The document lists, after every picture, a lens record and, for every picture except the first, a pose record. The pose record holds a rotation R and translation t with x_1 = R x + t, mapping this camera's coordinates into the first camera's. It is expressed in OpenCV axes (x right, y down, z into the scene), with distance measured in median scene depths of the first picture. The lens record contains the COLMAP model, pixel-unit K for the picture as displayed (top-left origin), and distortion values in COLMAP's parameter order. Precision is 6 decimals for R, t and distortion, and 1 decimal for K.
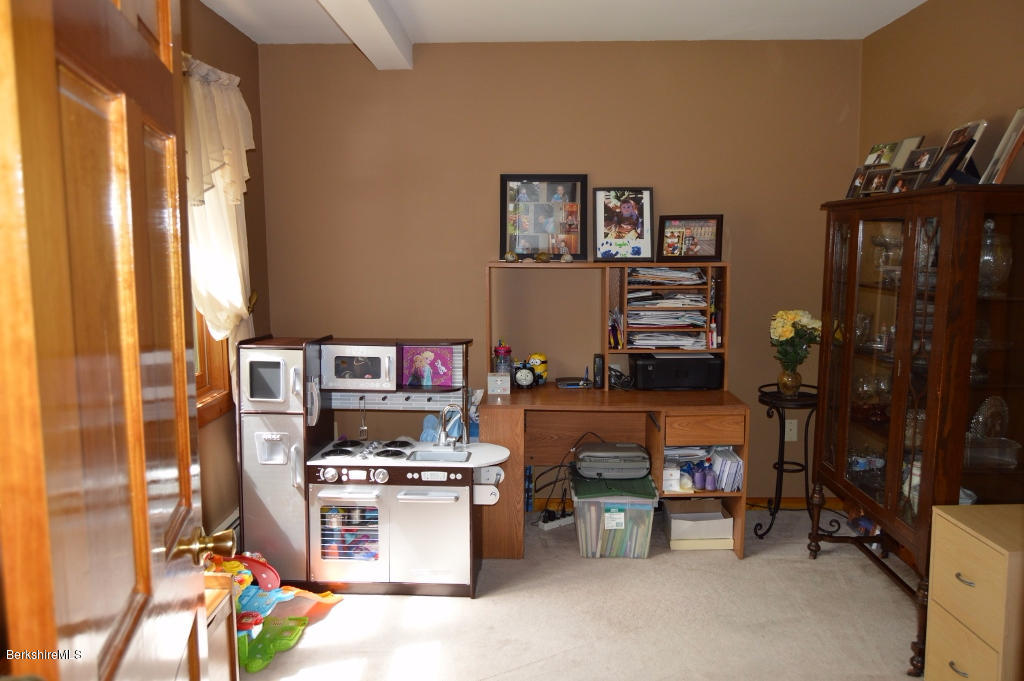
lens RADIAL K [[801.8, 0, 512.8], [0, 801.8, 341.8], [0, 0, 1]] dist [-0.019852, 0.011125]
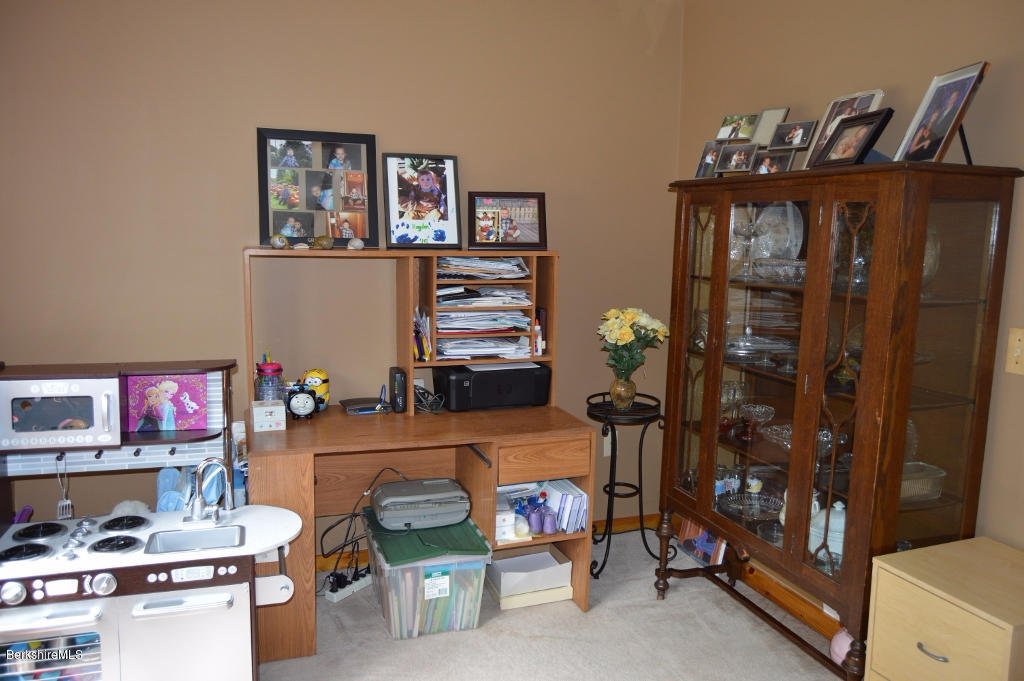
lens RADIAL K [[801.8, 0, 512.4], [0, 801.8, 340.2], [0, 0, 1]] dist [-0.019852, 0.011125]
pose [[0.935320, -0.030816, 0.352458, -0.067946], [0.023556, 0.999413, 0.024870, -0.030949], [-0.353017, -0.014959, 0.935497, 0.256858]]
